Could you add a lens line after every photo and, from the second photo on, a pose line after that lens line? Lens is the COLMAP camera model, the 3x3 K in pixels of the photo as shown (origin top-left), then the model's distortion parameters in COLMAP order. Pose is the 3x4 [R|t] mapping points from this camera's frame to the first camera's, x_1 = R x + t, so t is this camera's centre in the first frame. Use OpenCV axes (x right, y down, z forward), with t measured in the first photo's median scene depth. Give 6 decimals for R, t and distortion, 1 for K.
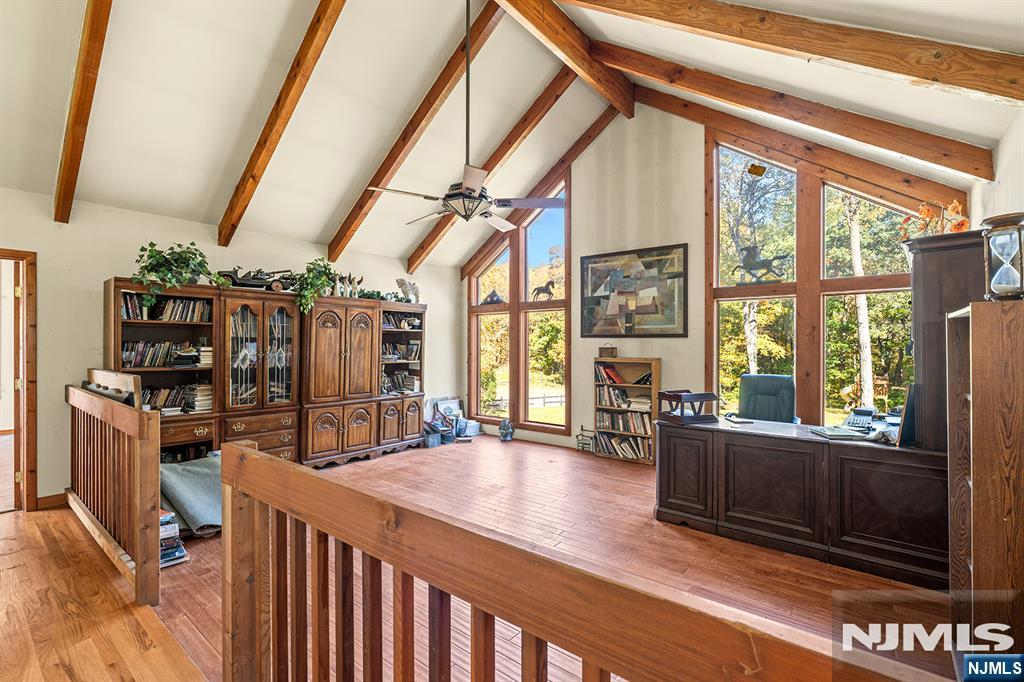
lens RADIAL K [[463.2, 0, 507.2], [0, 463.2, 340.3], [0, 0, 1]] dist [0.003899, 0.000508]
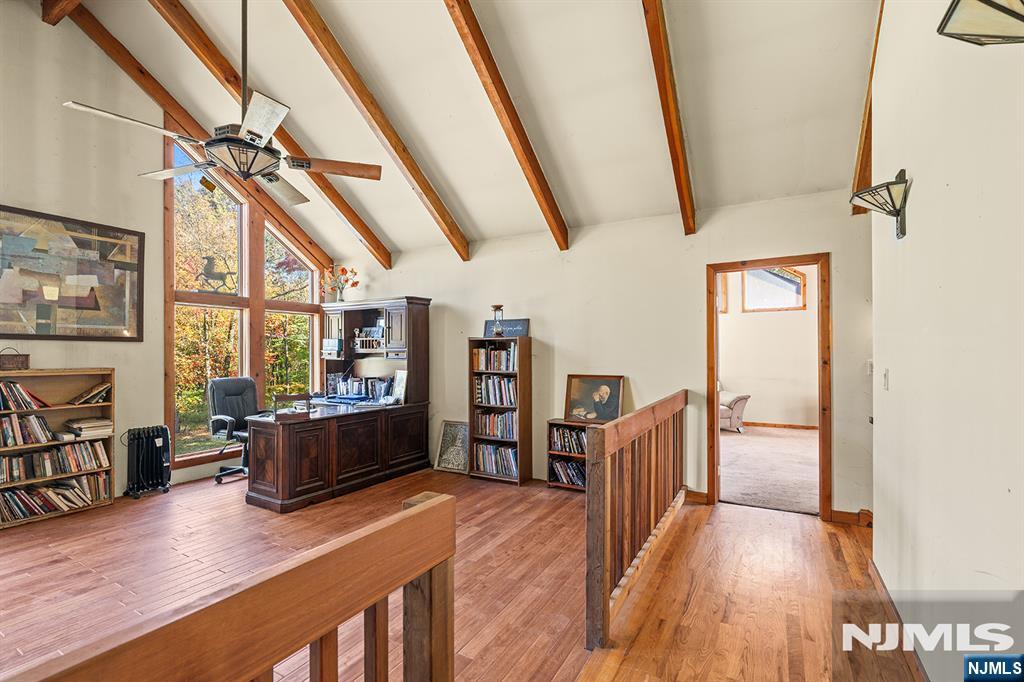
lens RADIAL K [[463.2, 0, 508.6], [0, 463.2, 350.5], [0, 0, 1]] dist [0.003899, 0.000508]
pose [[-0.160534, 0.002882, 0.987026, -0.563948], [-0.008862, 0.999951, -0.004361, 0.007054], [-0.986991, -0.009447, -0.160500, 0.459619]]
